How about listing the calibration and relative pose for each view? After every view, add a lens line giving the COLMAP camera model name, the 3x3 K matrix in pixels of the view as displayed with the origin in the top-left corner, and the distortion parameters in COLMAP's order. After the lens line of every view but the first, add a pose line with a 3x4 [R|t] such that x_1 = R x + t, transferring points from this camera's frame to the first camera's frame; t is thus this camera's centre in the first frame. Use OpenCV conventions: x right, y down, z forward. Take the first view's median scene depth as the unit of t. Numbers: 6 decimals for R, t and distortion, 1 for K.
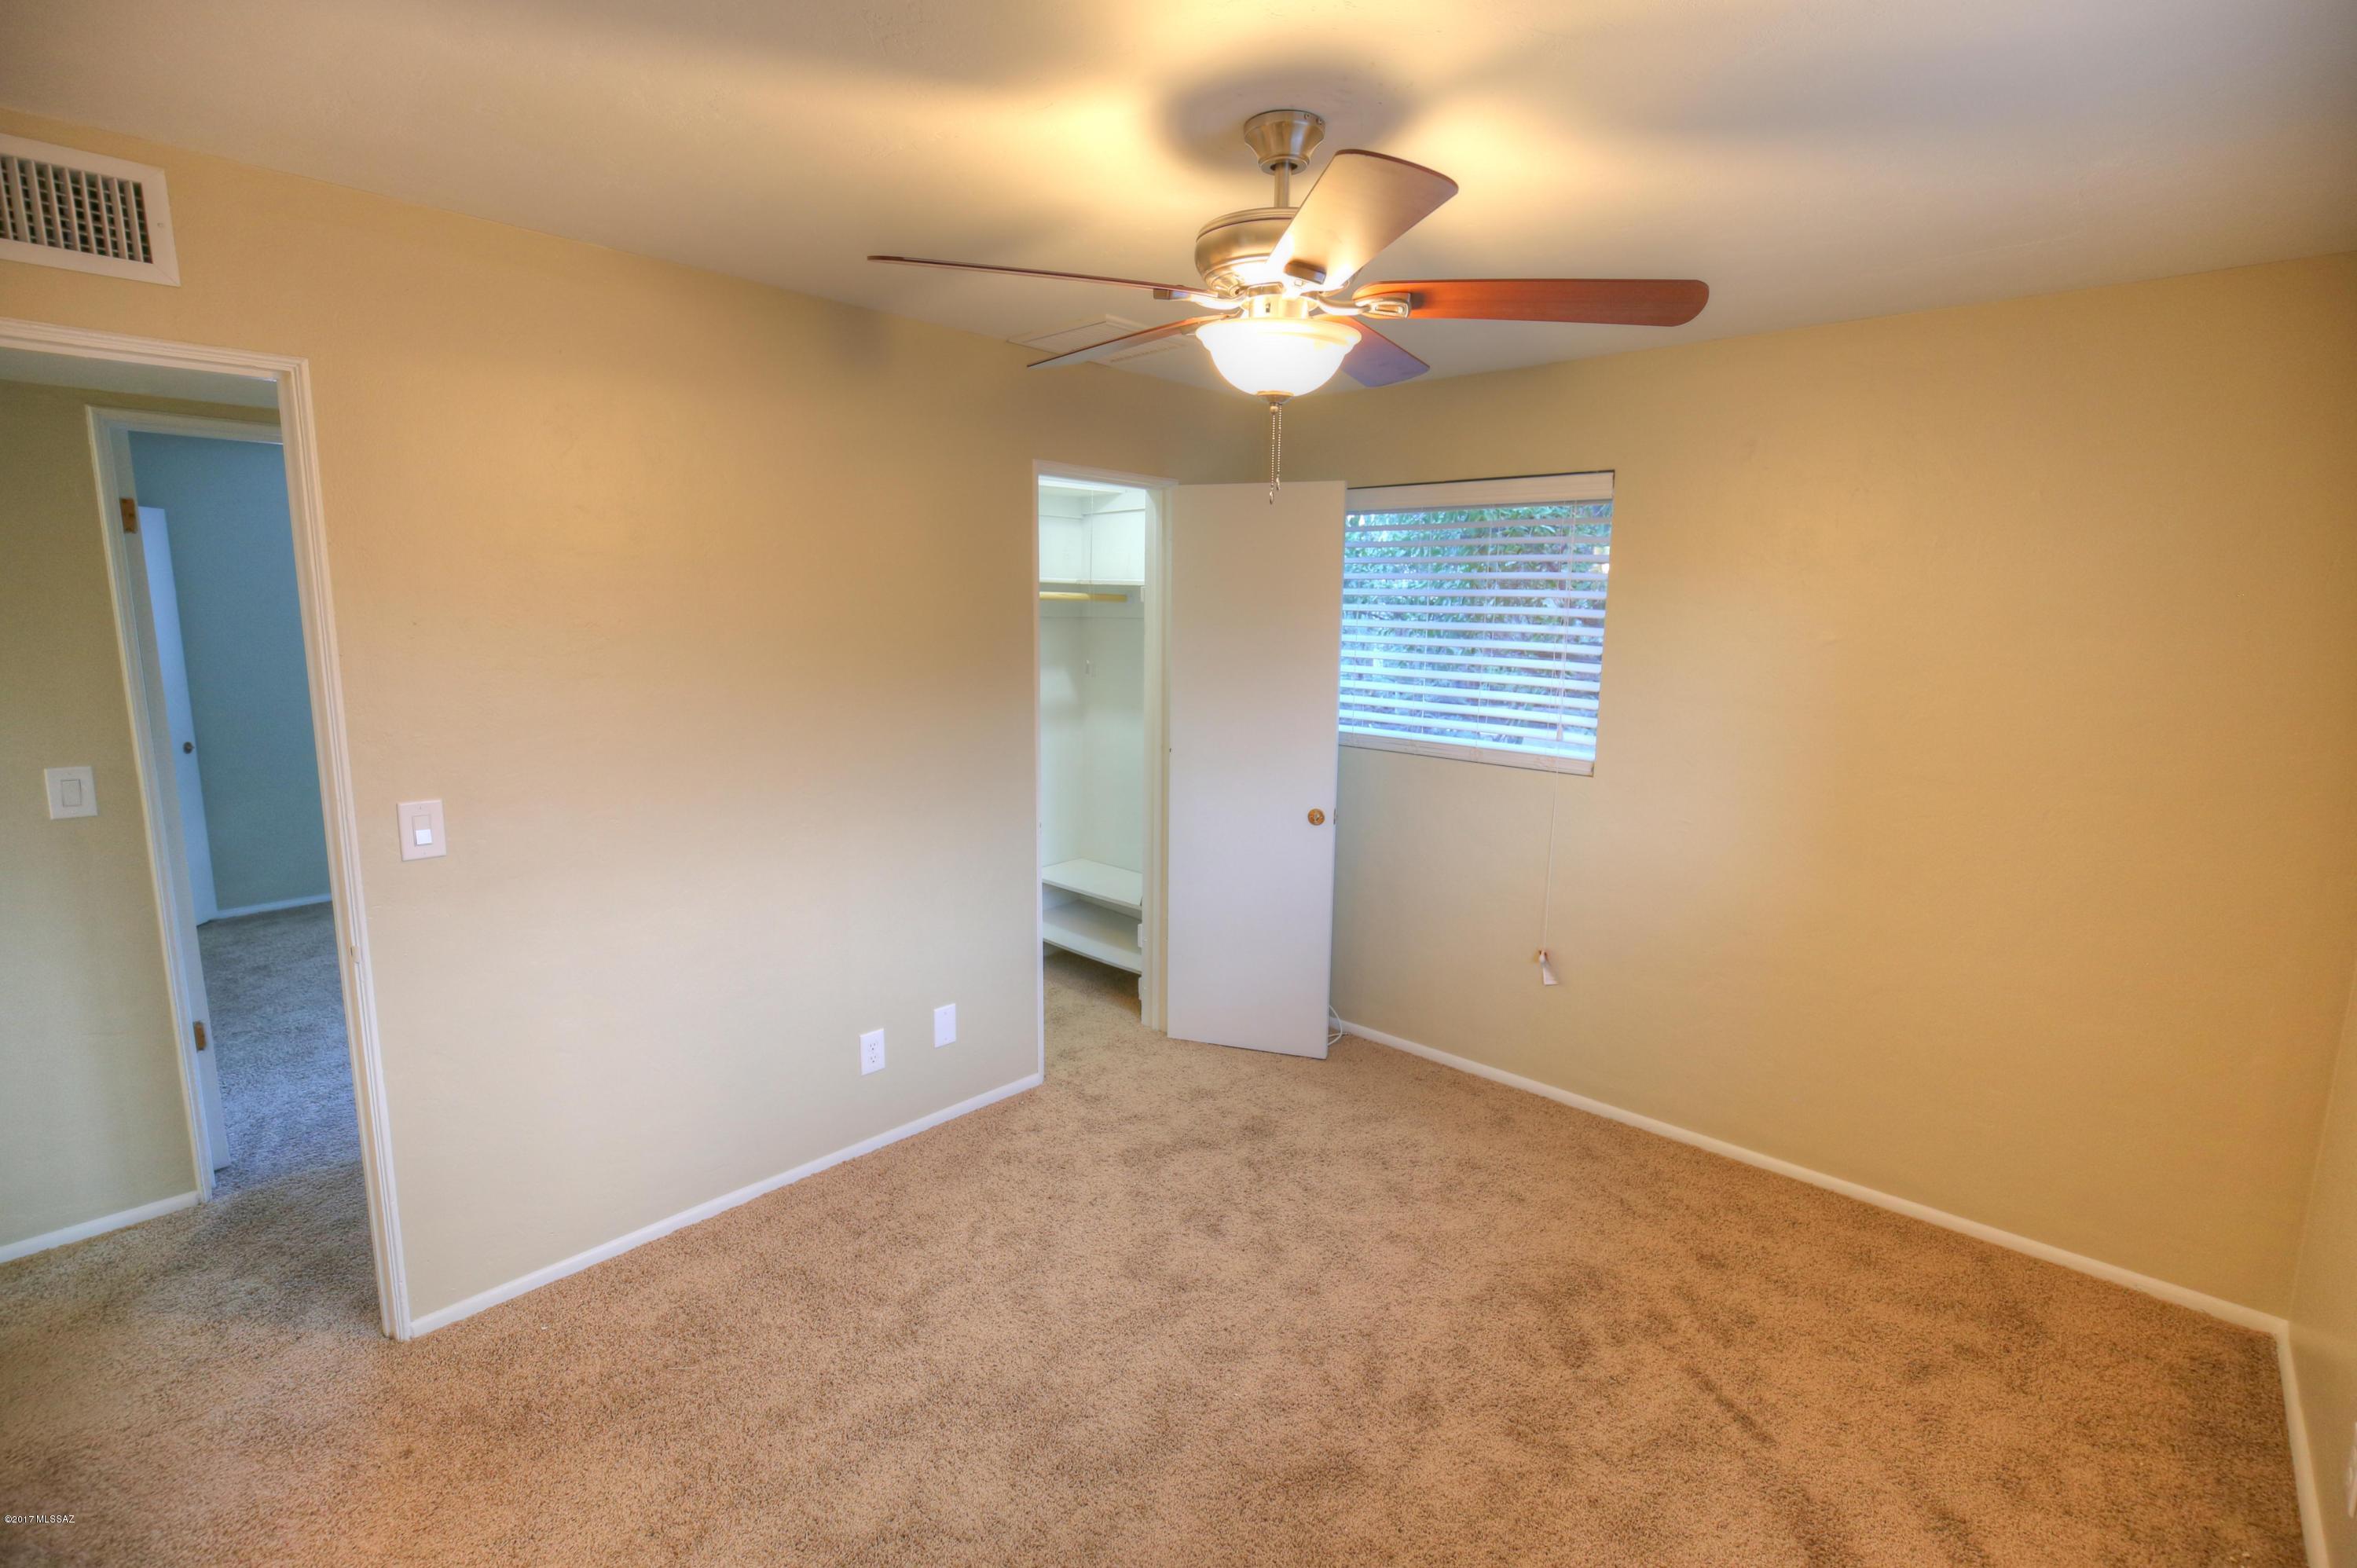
lens RADIAL K [[1079.8, 0, 1185.7], [0, 1079.8, 775.6], [0, 0, 1]] dist [-0.001777, 0.000057]
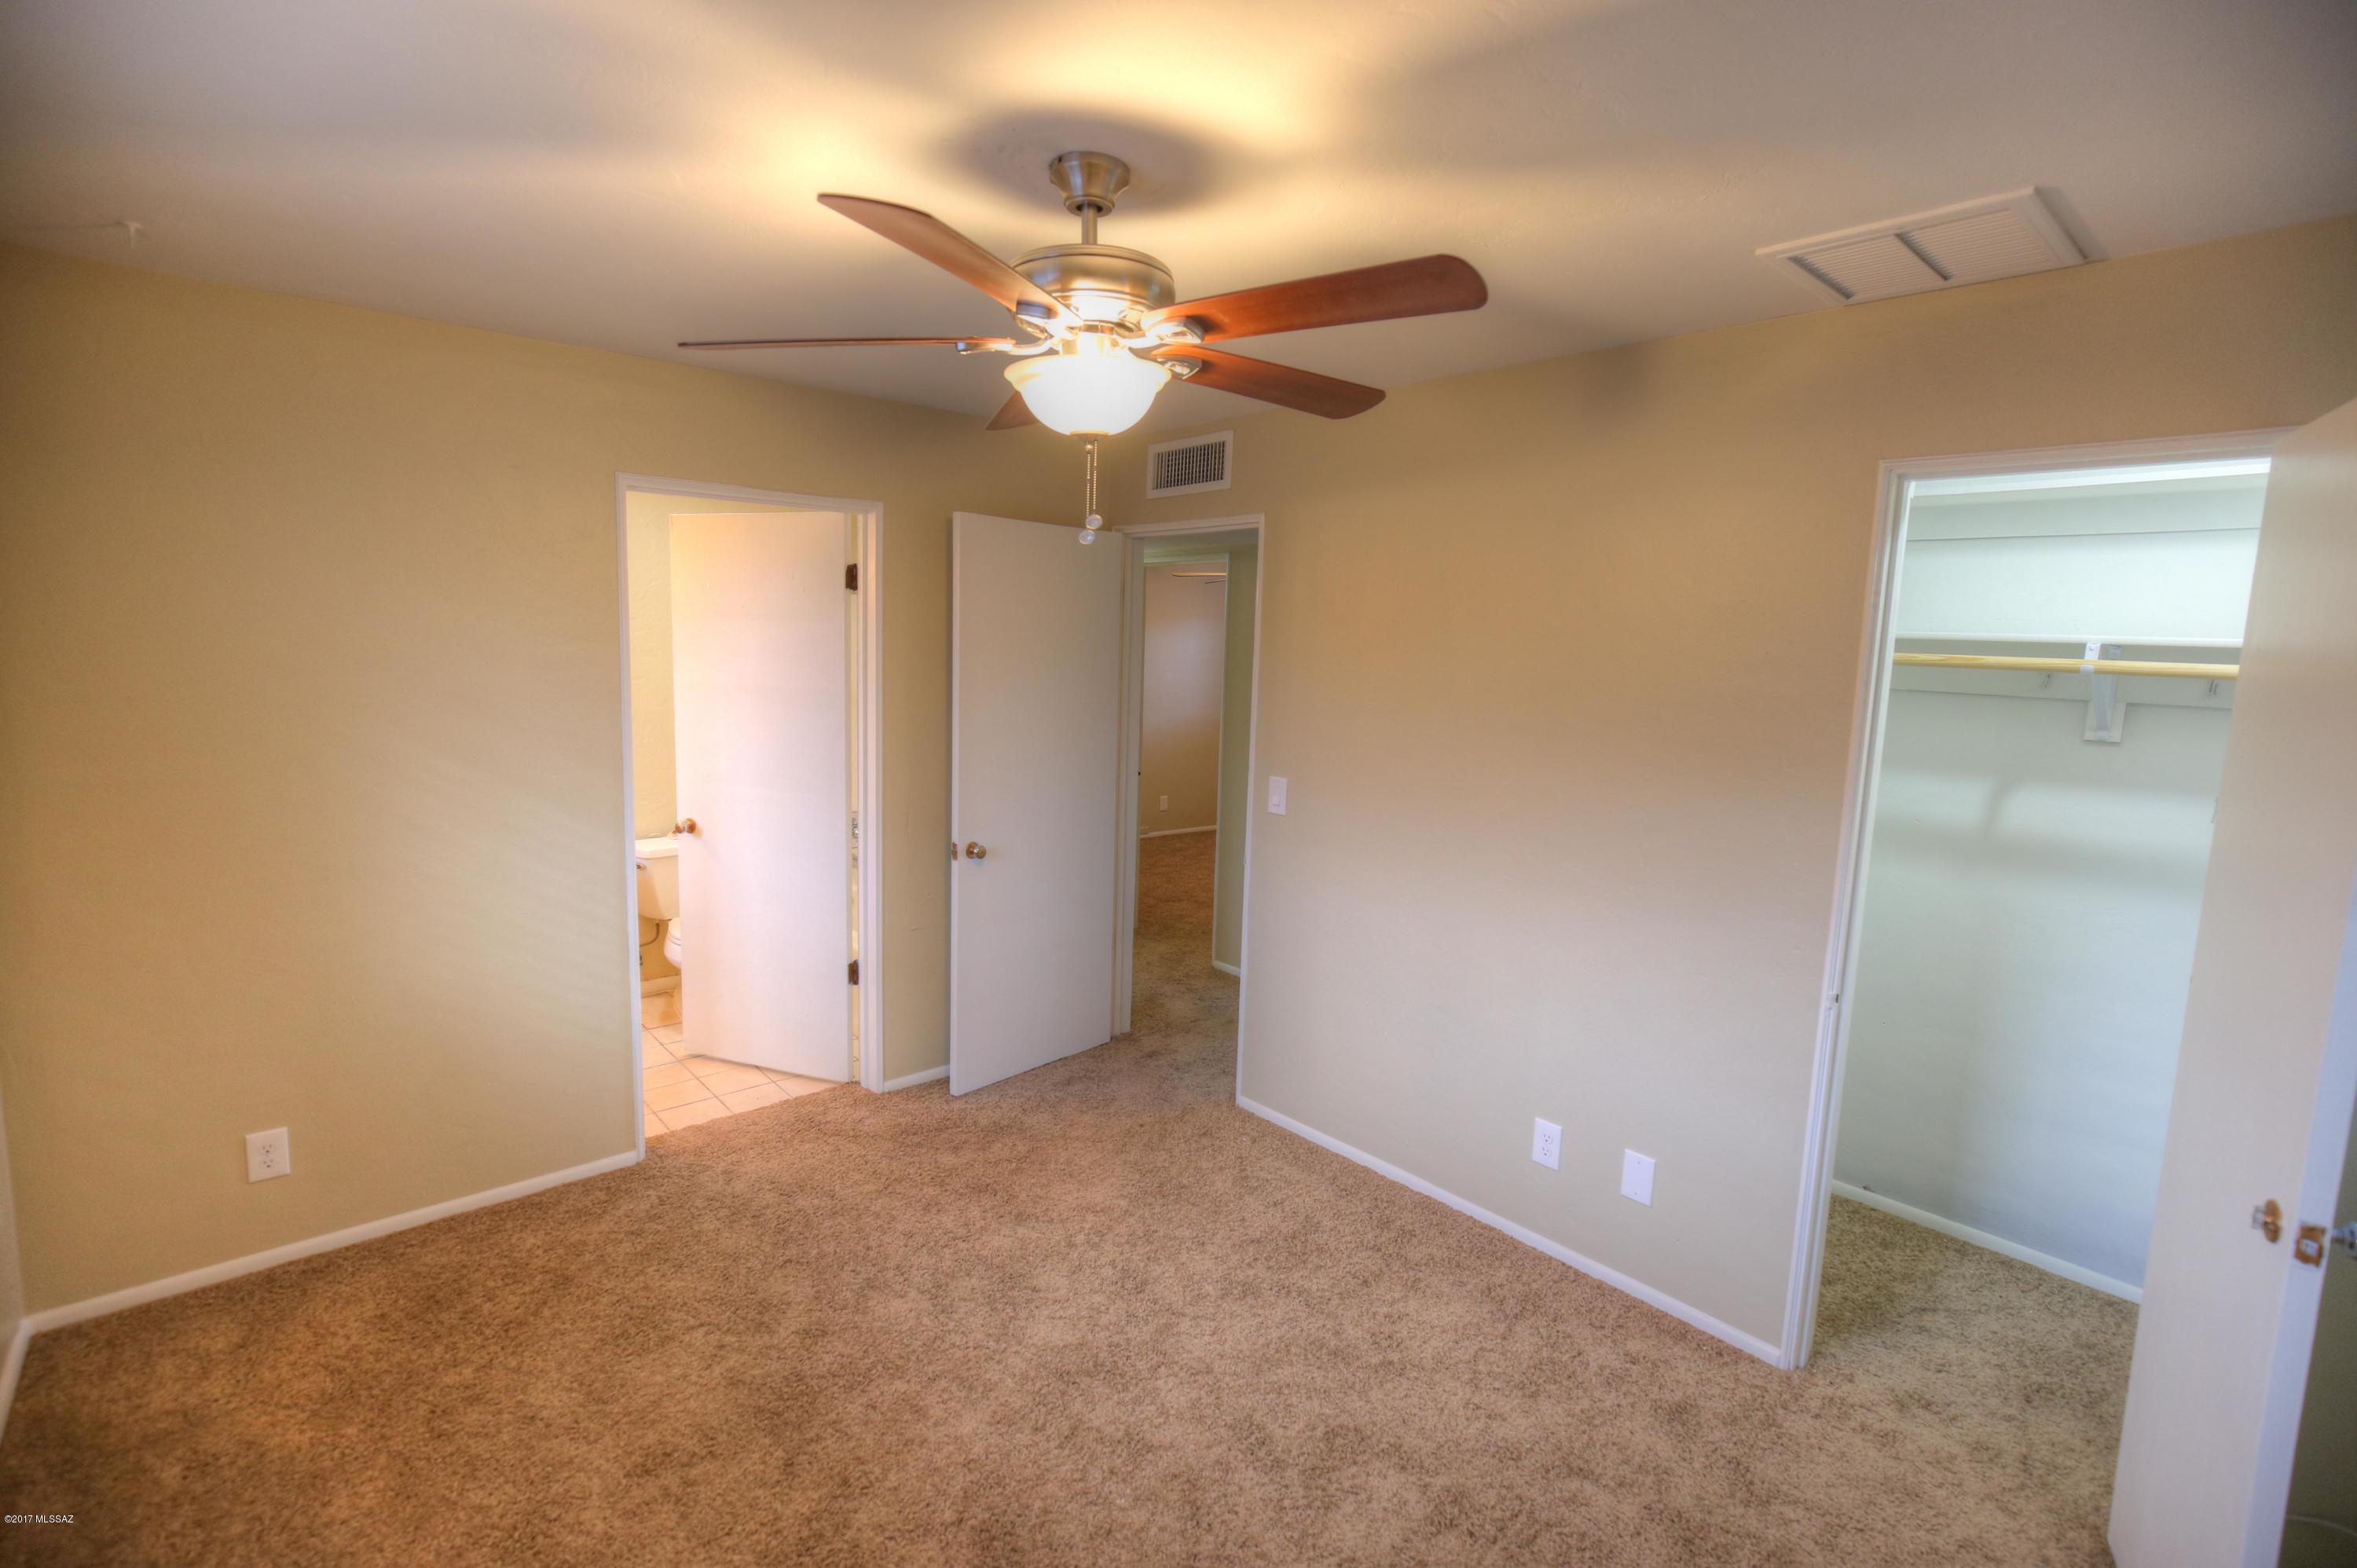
lens RADIAL K [[1079.8, 0, 1185.7], [0, 1079.8, 775.6], [0, 0, 1]] dist [-0.001777, 0.000057]
pose [[-0.099077, 0.105681, -0.989452, 0.682618], [-0.191187, 0.973797, 0.123154, -0.116628], [0.976540, 0.201372, -0.076276, 0.769642]]
